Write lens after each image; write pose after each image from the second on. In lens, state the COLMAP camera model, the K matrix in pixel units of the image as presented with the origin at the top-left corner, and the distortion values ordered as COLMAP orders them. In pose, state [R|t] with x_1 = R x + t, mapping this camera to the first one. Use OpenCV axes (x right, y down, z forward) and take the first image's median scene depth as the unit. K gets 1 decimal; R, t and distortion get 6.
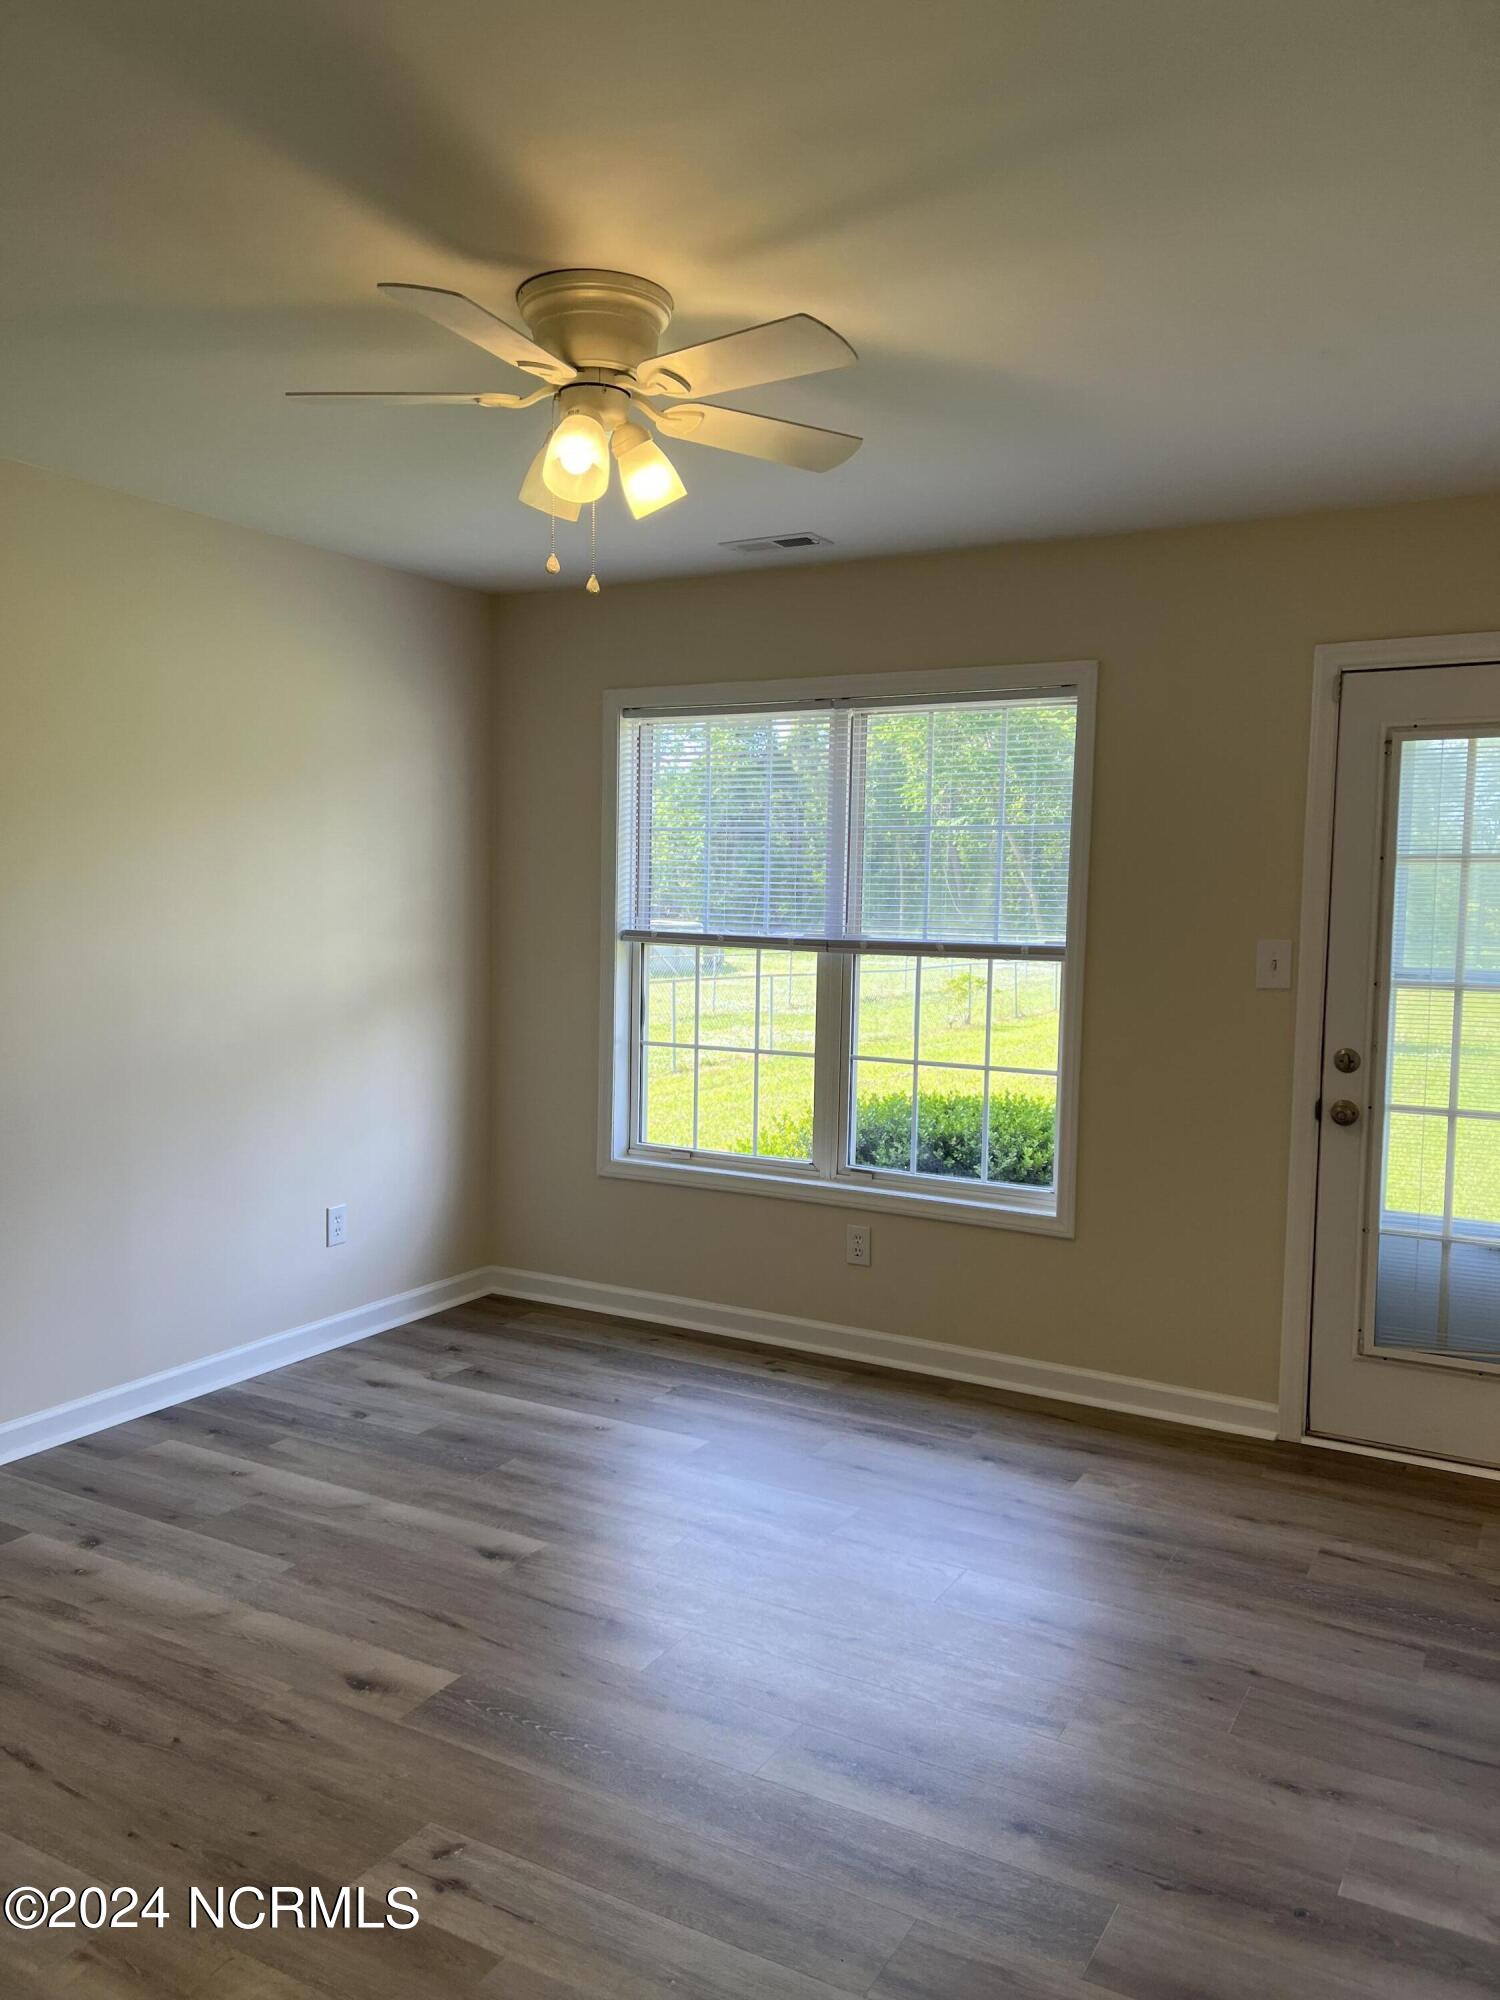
lens RADIAL K [[1530.1, 0, 758.6], [0, 1530.1, 996.6], [0, 0, 1]] dist [0.082924, -0.107932]
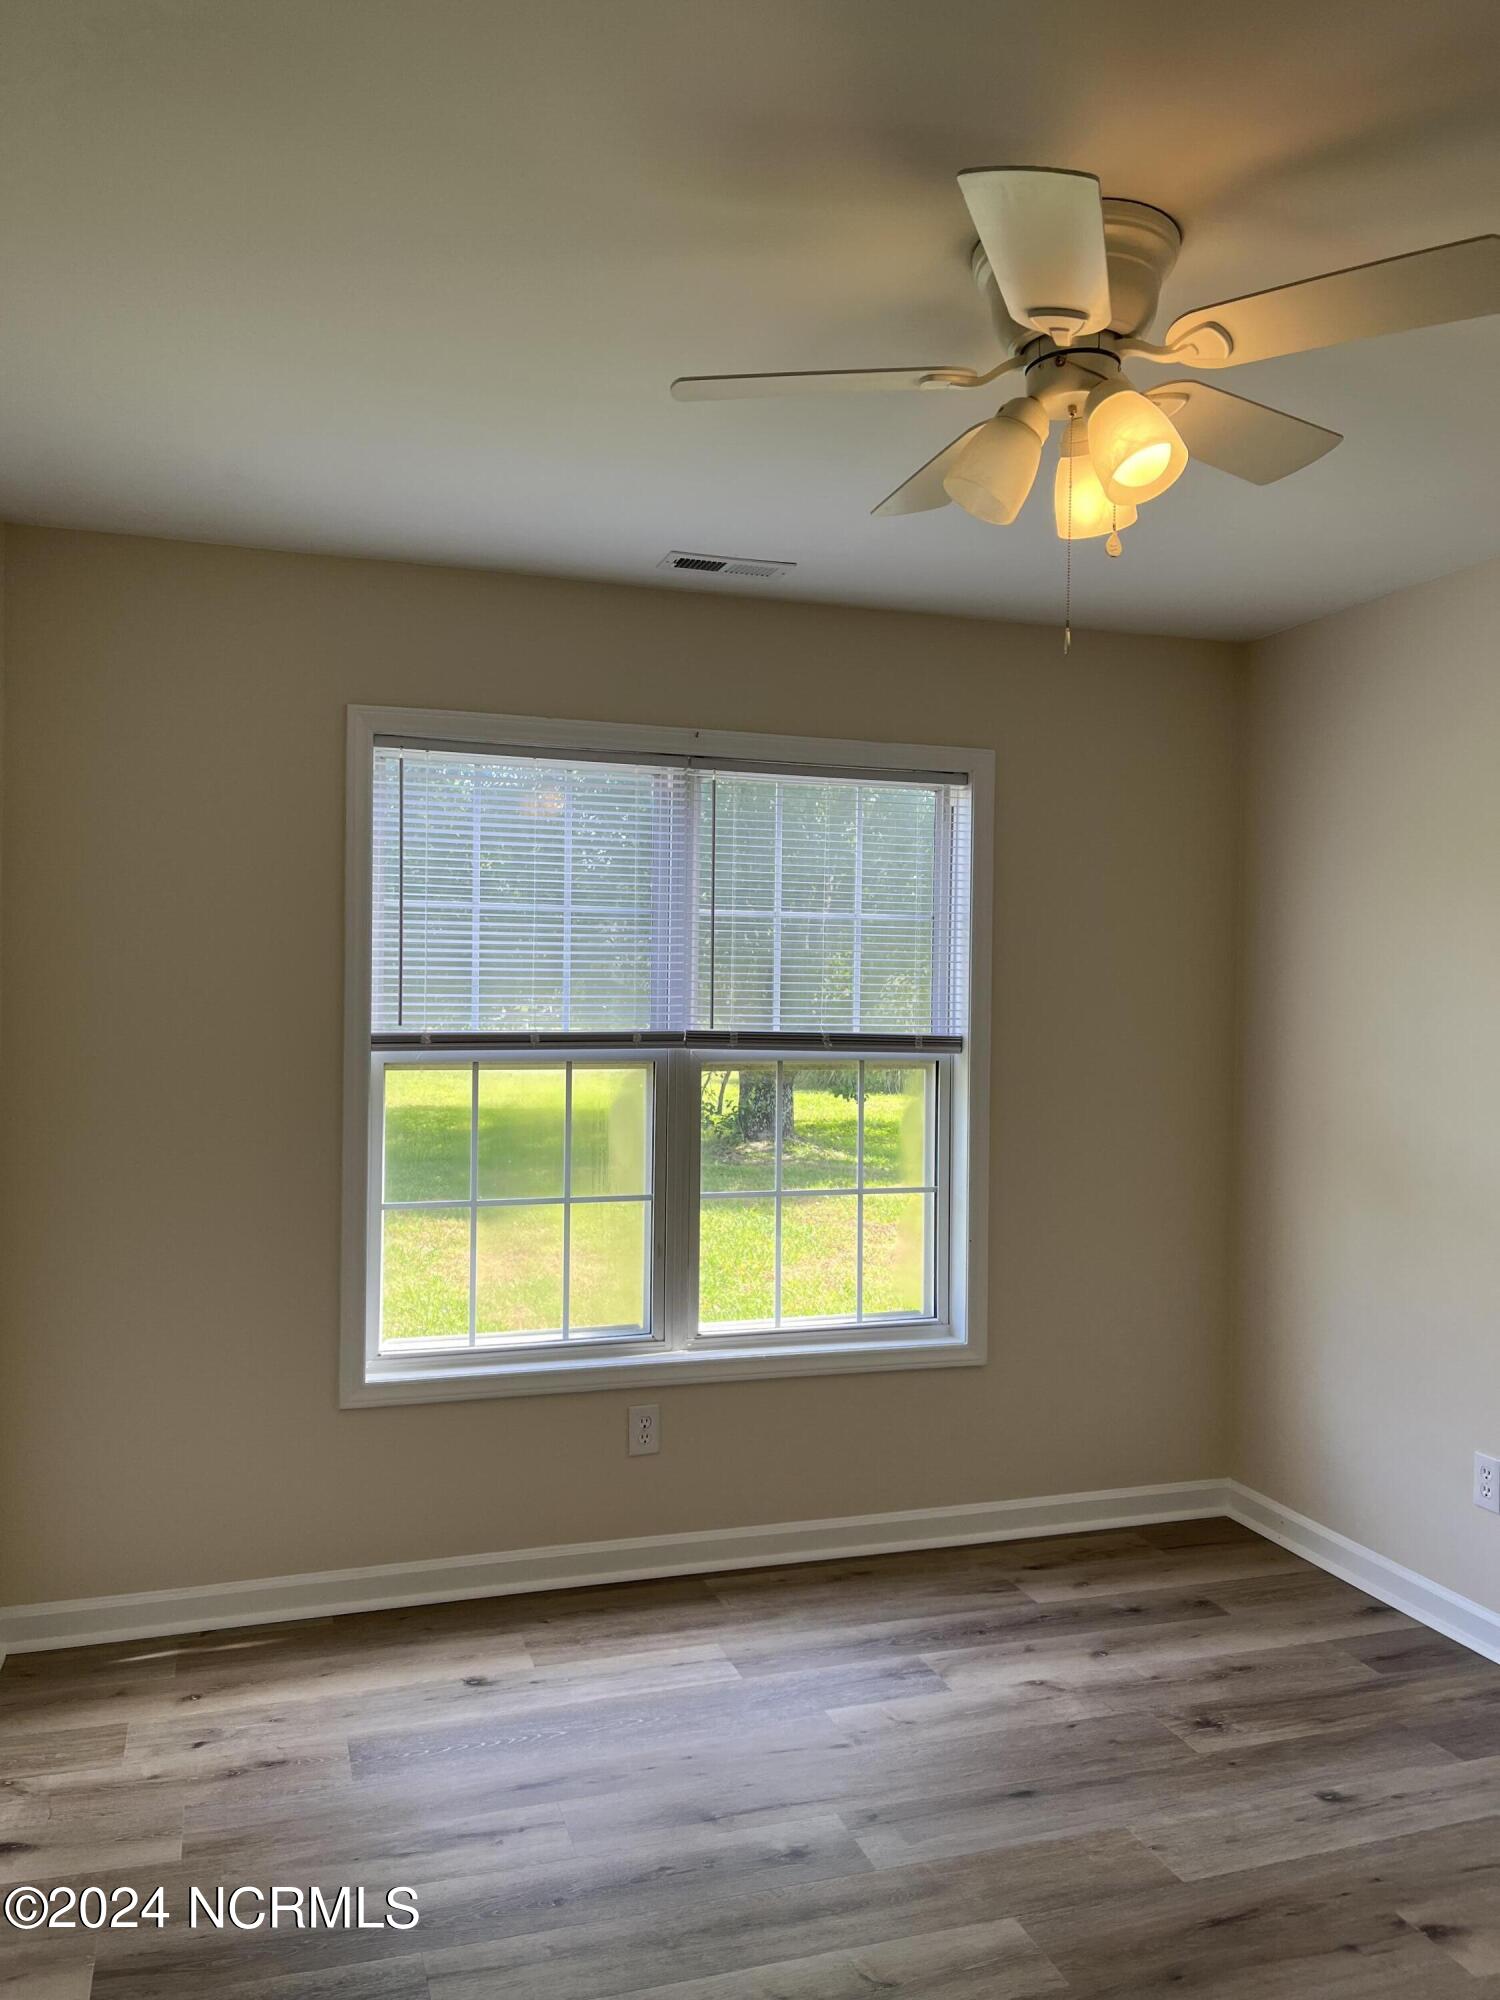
lens RADIAL K [[1530.1, 0, 689.8], [0, 1530.1, 999.7], [0, 0, 1]] dist [0.082924, -0.107932]
pose [[0.656610, 0.010792, 0.754153, -0.566672], [0.064698, 0.995406, -0.070574, -0.004720], [-0.751450, 0.095132, 0.652896, 0.463580]]
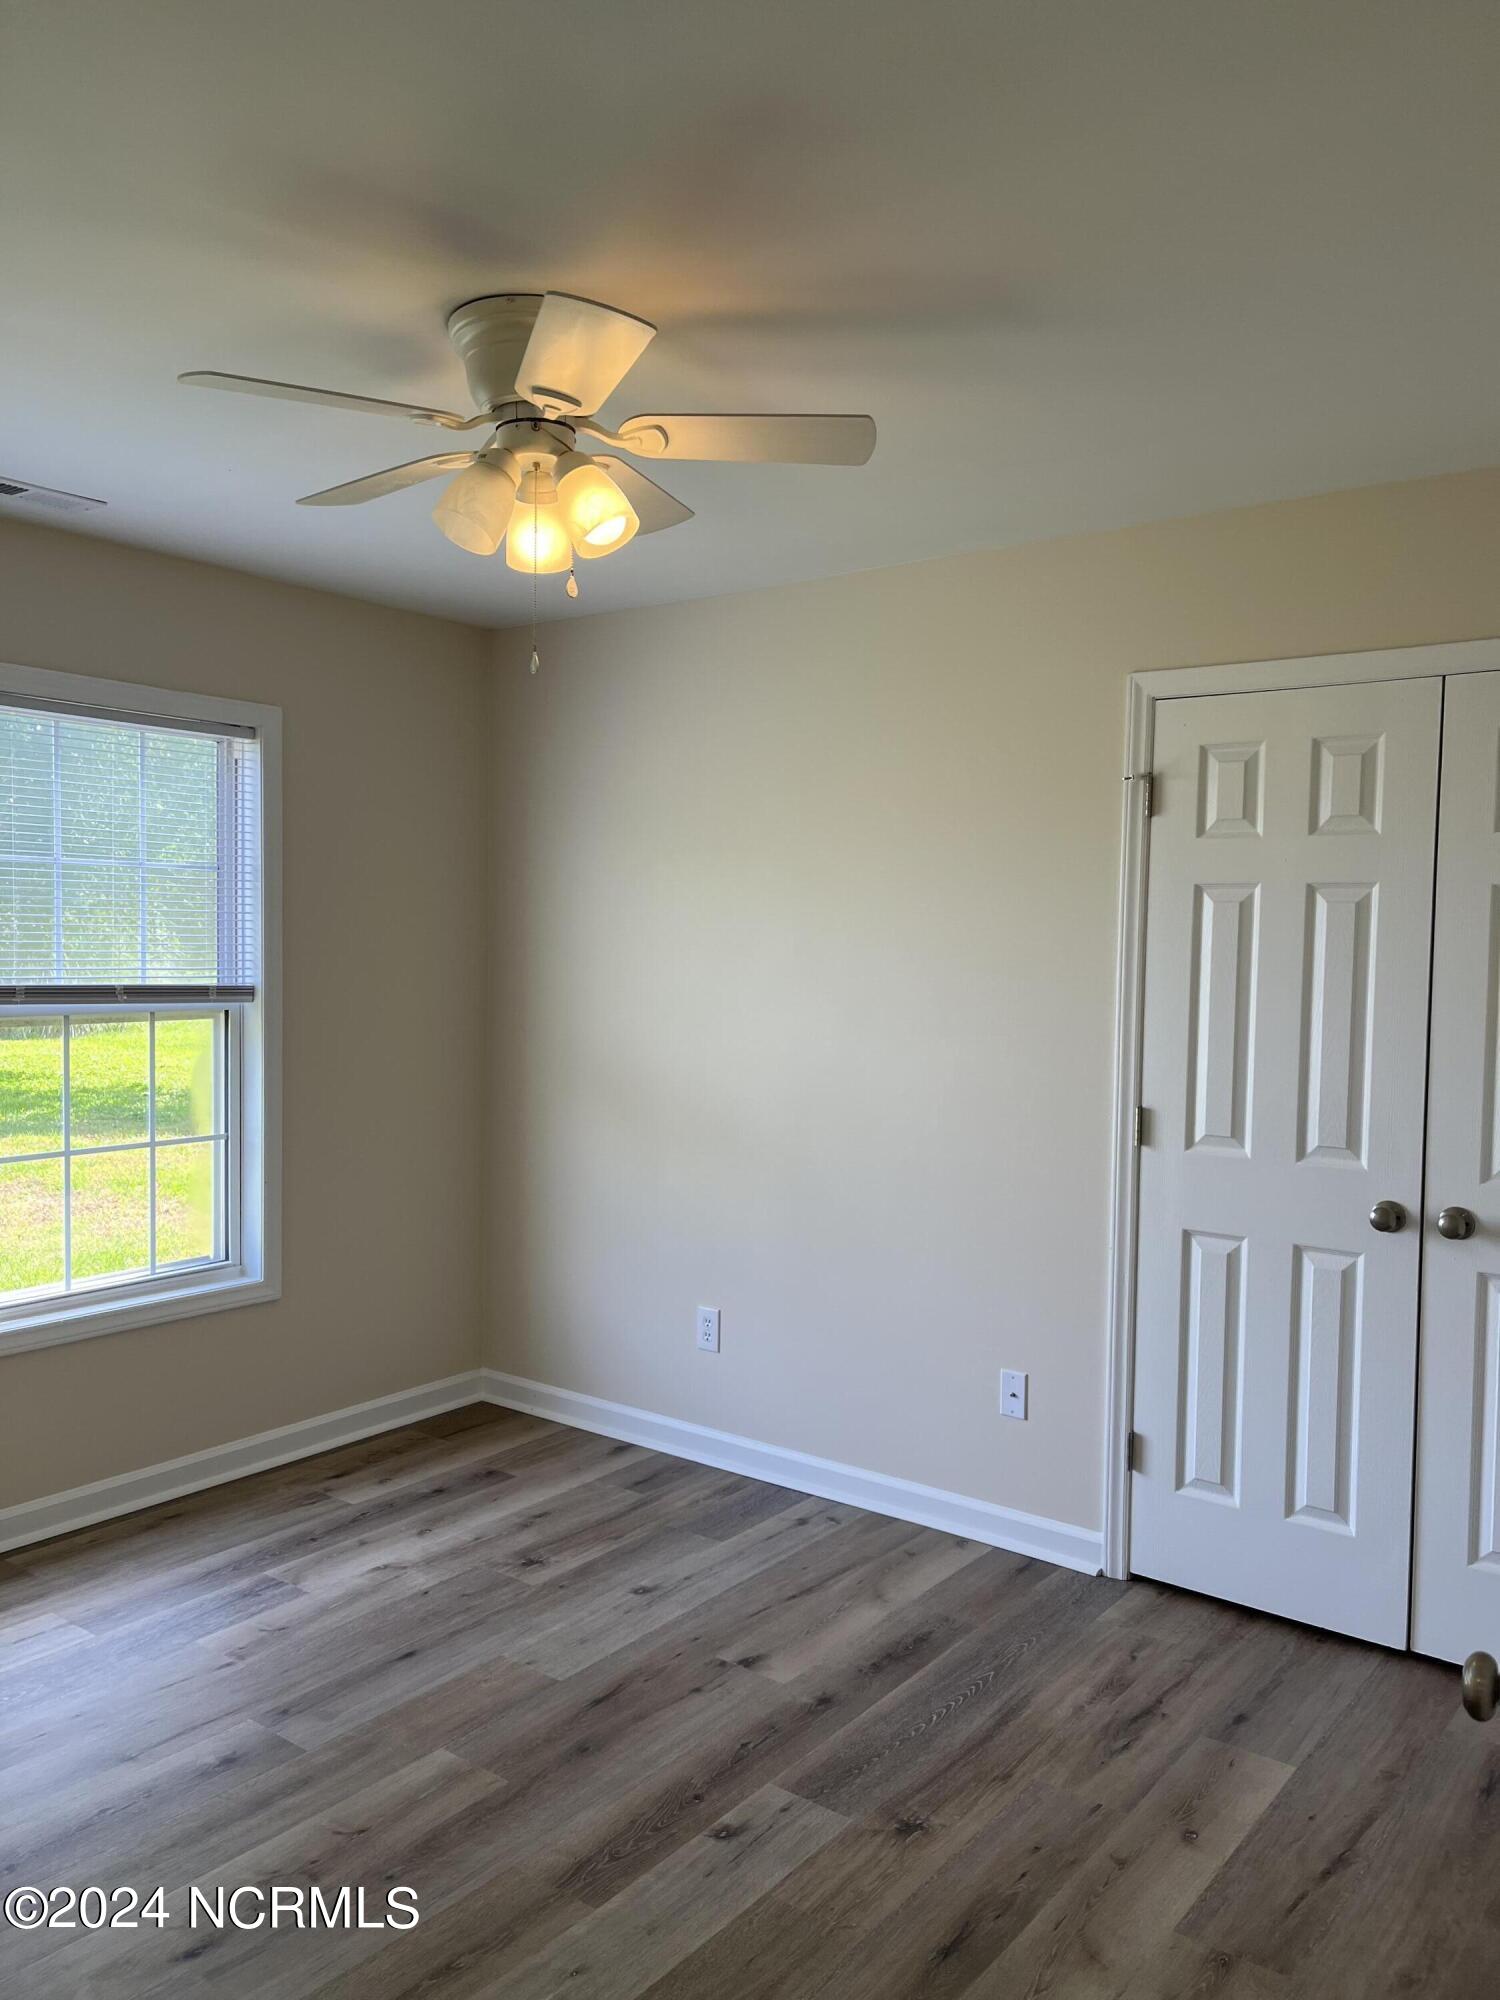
lens RADIAL K [[1530.1, 0, 747.3], [0, 1530.1, 998.9], [0, 0, 1]] dist [0.082924, -0.107932]
pose [[0.110904, -0.029910, 0.993381, -0.667947], [0.092931, 0.995480, 0.019598, -0.018451], [-0.989477, 0.090142, 0.113182, 0.531453]]
